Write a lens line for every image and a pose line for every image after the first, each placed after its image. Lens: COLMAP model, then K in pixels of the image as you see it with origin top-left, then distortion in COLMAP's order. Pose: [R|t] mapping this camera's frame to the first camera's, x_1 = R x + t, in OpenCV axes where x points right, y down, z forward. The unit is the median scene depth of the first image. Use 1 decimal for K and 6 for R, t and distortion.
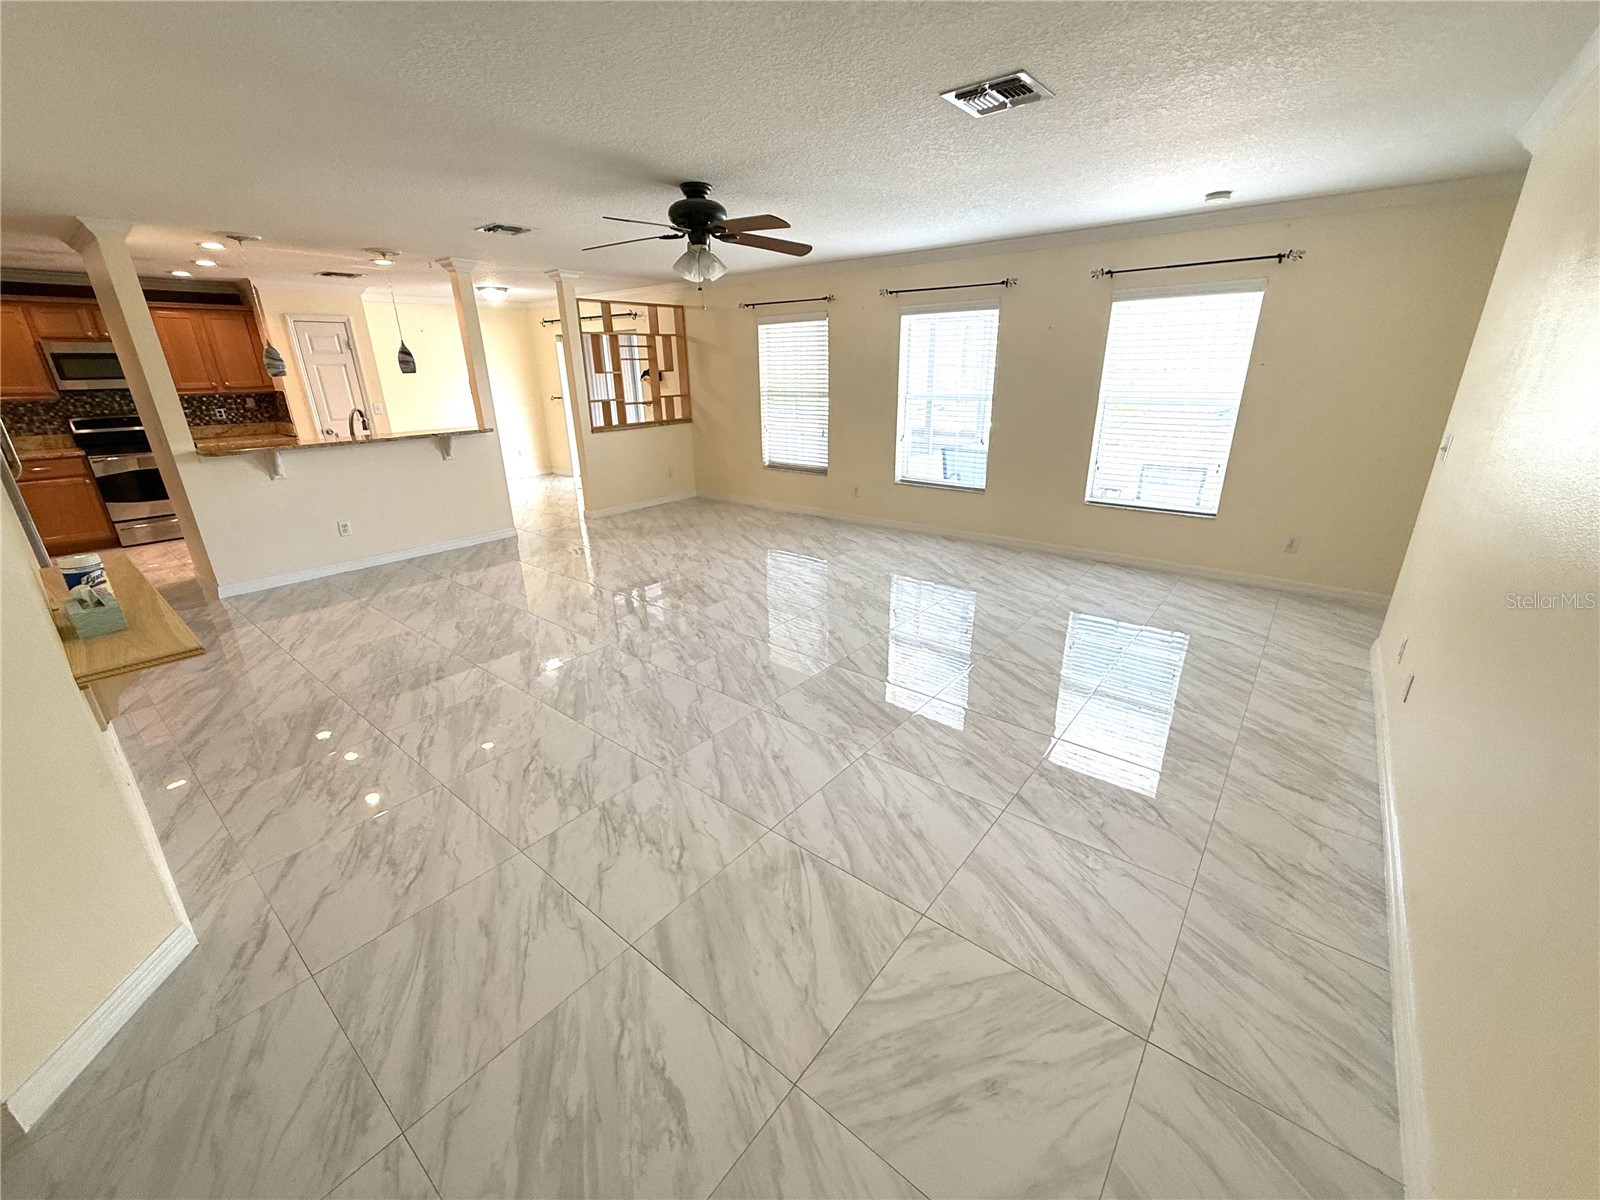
lens RADIAL K [[637.5, 0, 797.6], [0, 637.5, 600.2], [0, 0, 1]] dist [-0.000639, -0.000282]
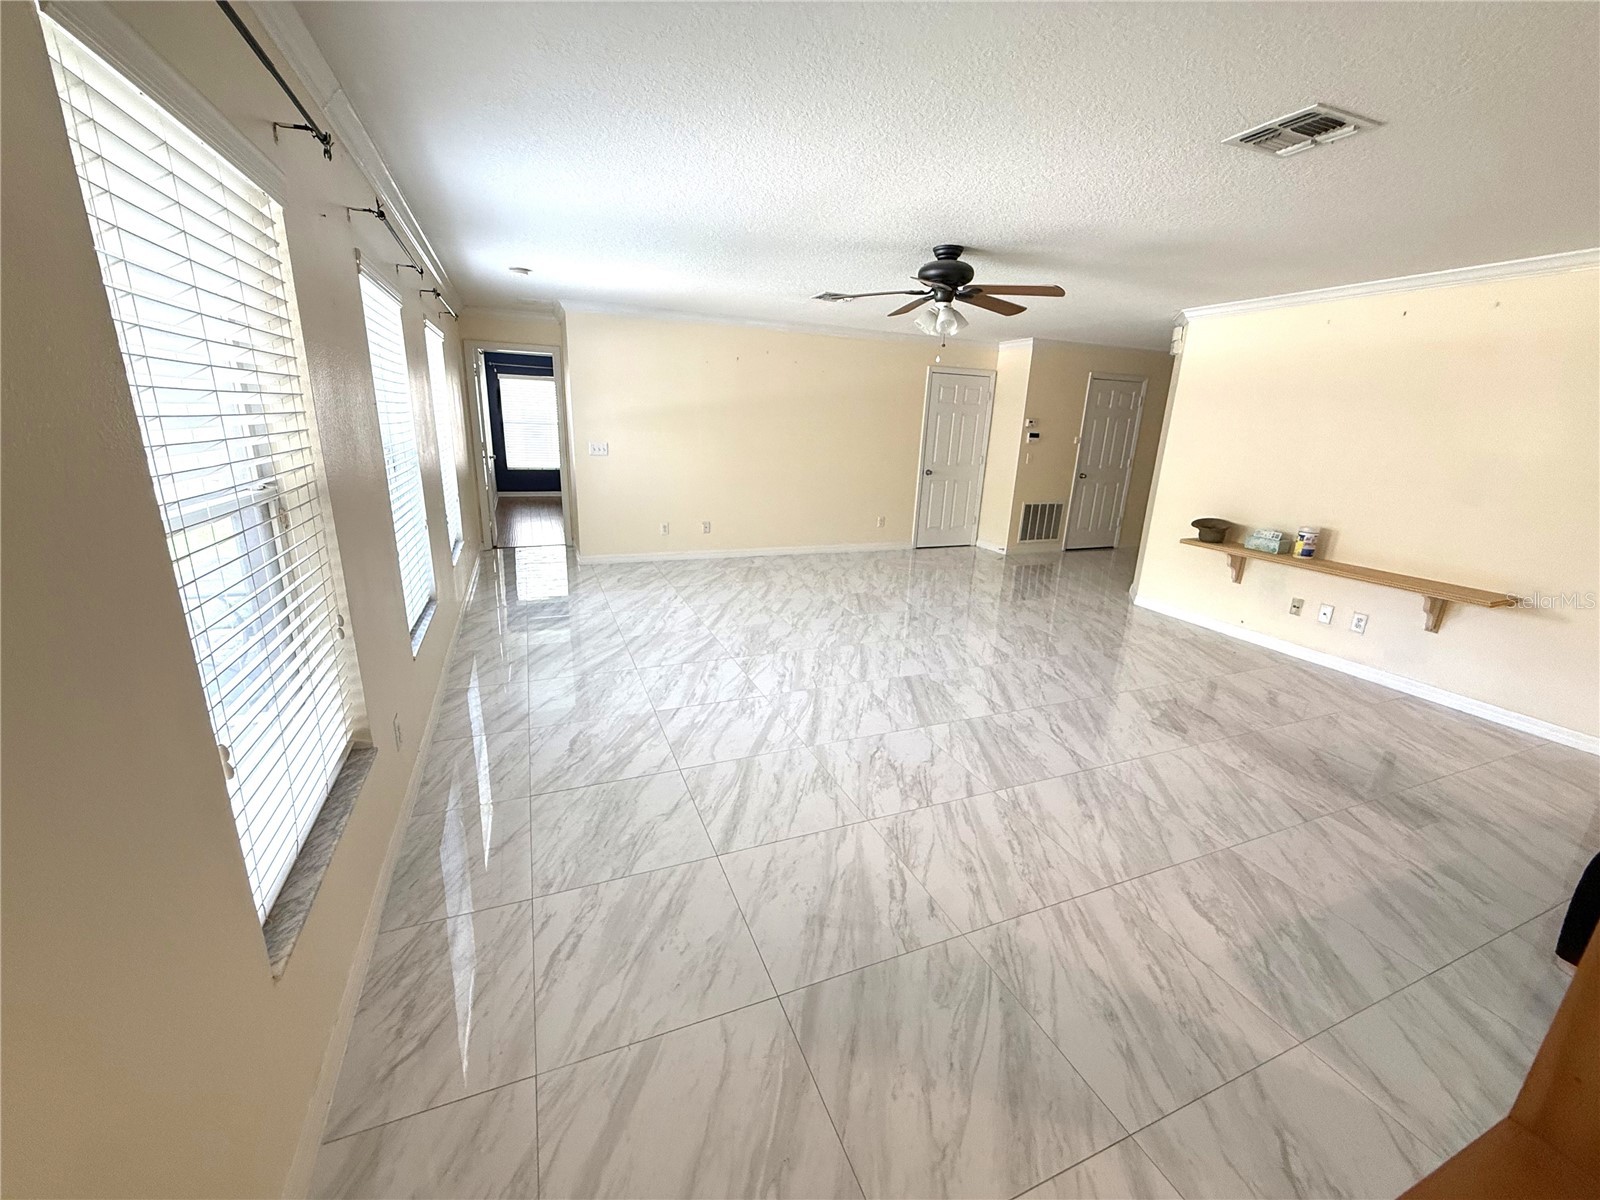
lens RADIAL K [[637.5, 0, 797.6], [0, 637.5, 600.2], [0, 0, 1]] dist [-0.000639, -0.000282]
pose [[-0.878208, -0.147220, 0.455058, -0.322824], [0.144524, 0.825284, 0.545911, -0.496433], [-0.455921, 0.545190, -0.703494, 1.384849]]
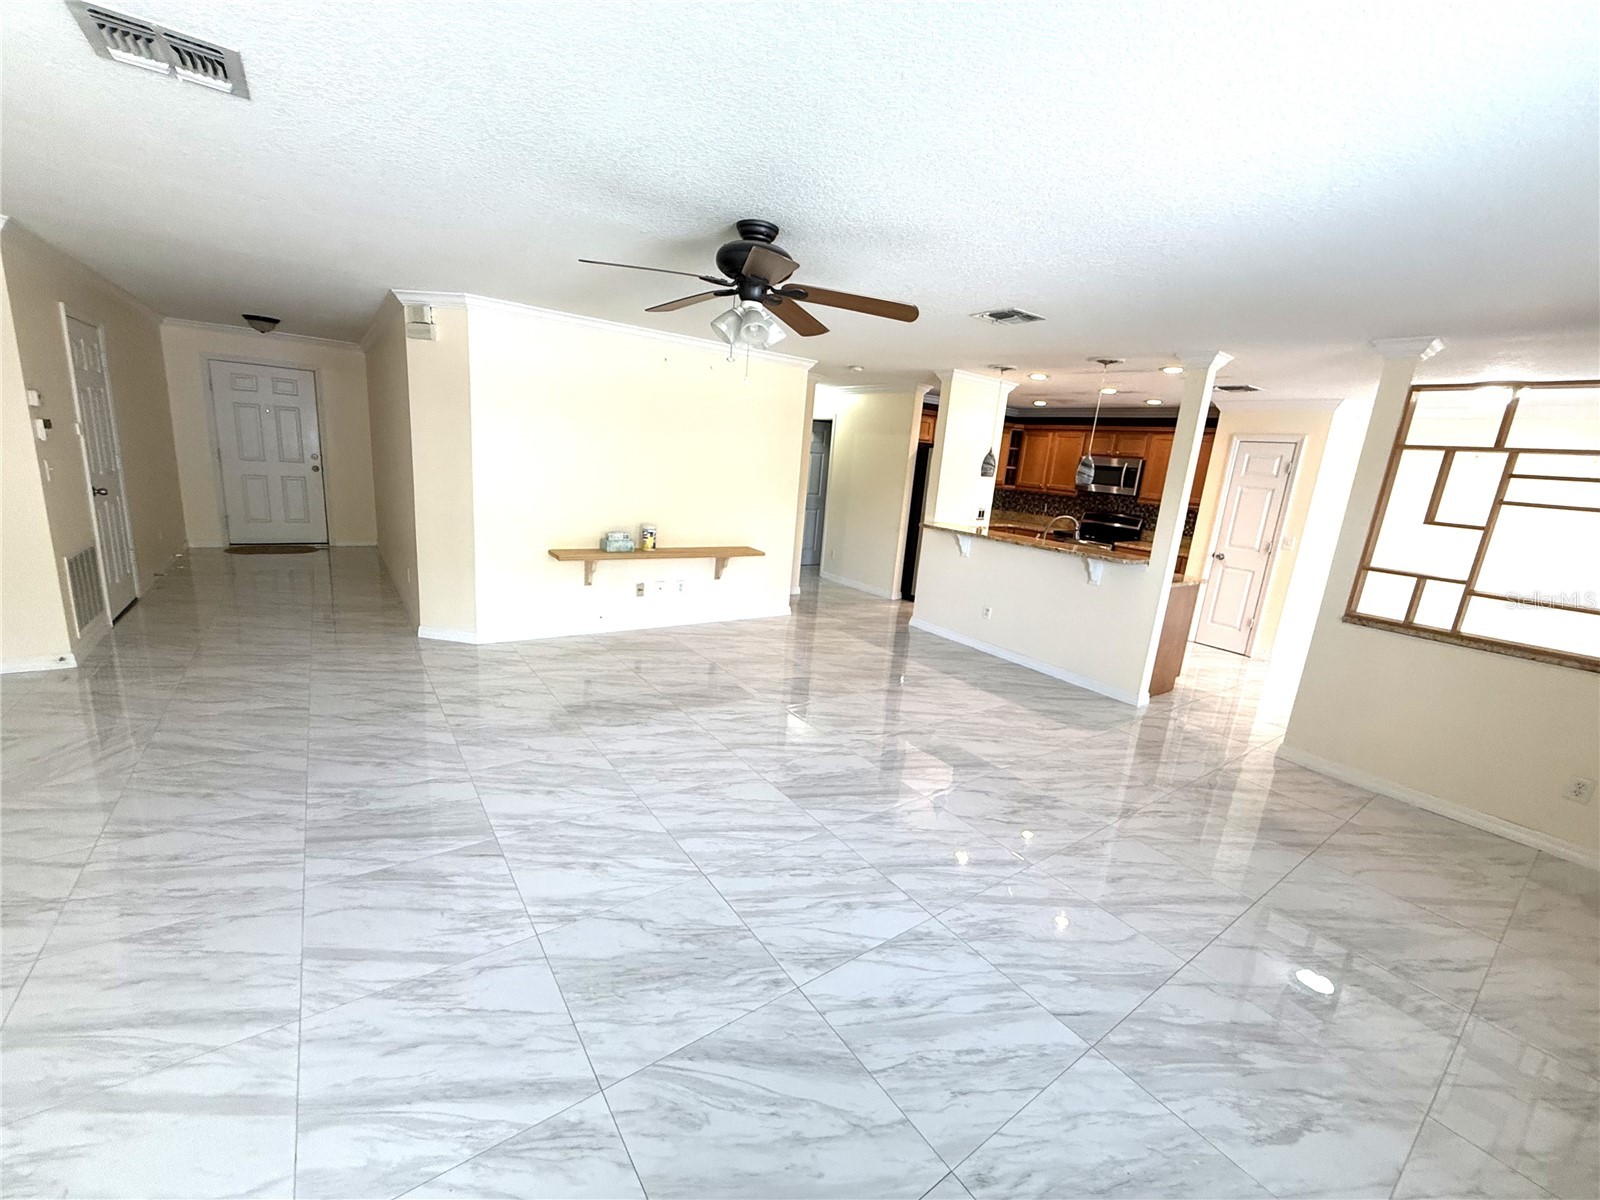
lens RADIAL K [[637.5, 0, 797.6], [0, 637.5, 600.2], [0, 0, 1]] dist [-0.000639, -0.000282]
pose [[-0.261292, 0.209224, -0.942312, 0.397128], [-0.406417, 0.861630, 0.304004, -0.329010], [0.875530, 0.462405, -0.140105, 0.855804]]
